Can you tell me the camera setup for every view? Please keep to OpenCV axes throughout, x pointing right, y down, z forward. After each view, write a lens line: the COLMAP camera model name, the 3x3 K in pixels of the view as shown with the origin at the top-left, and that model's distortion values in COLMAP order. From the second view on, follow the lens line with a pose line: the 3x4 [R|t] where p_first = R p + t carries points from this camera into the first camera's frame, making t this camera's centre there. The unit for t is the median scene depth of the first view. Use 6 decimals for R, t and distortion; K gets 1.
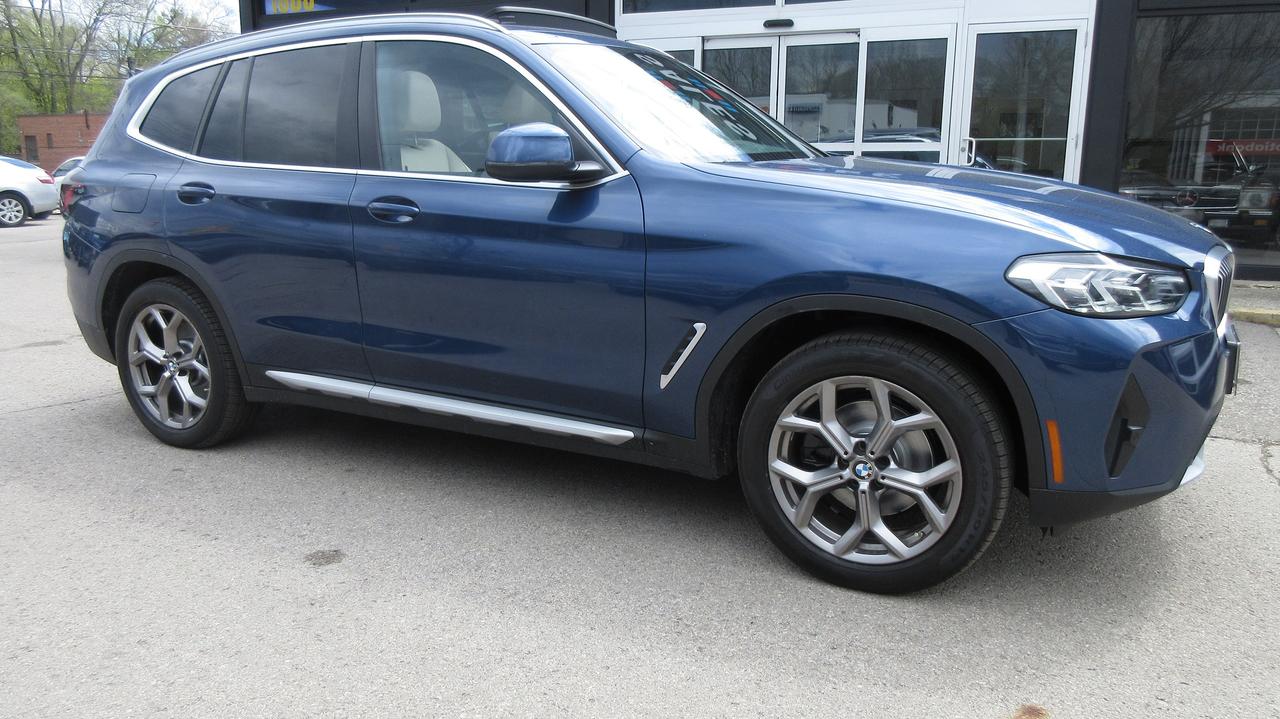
lens RADIAL K [[938.3, 0, 631.1], [0, 938.3, 359.0], [0, 0, 1]] dist [-0.020178, 0.010201]
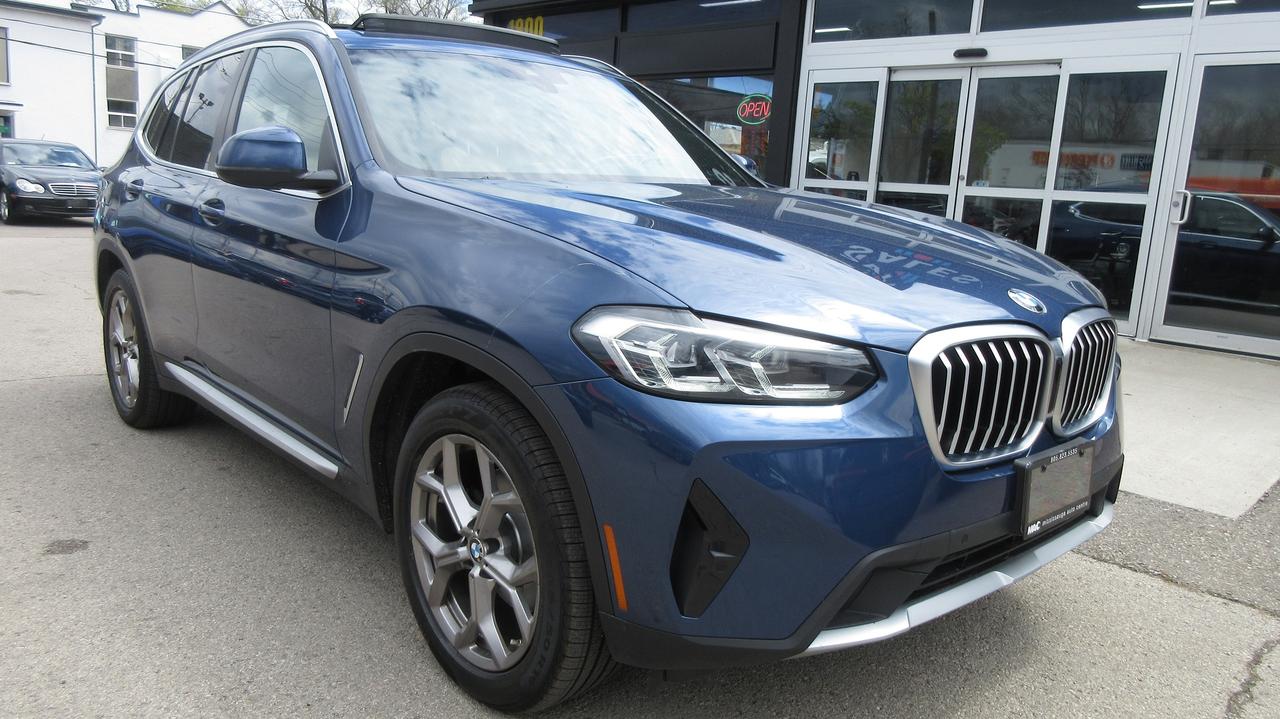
lens RADIAL K [[938.3, 0, 637.7], [0, 938.3, 358.7], [0, 0, 1]] dist [-0.020178, 0.010201]
pose [[0.943198, 0.109175, -0.313780, 0.419306], [-0.121145, 0.992456, -0.018843, -0.033765], [0.309356, 0.055785, 0.949309, 0.173594]]
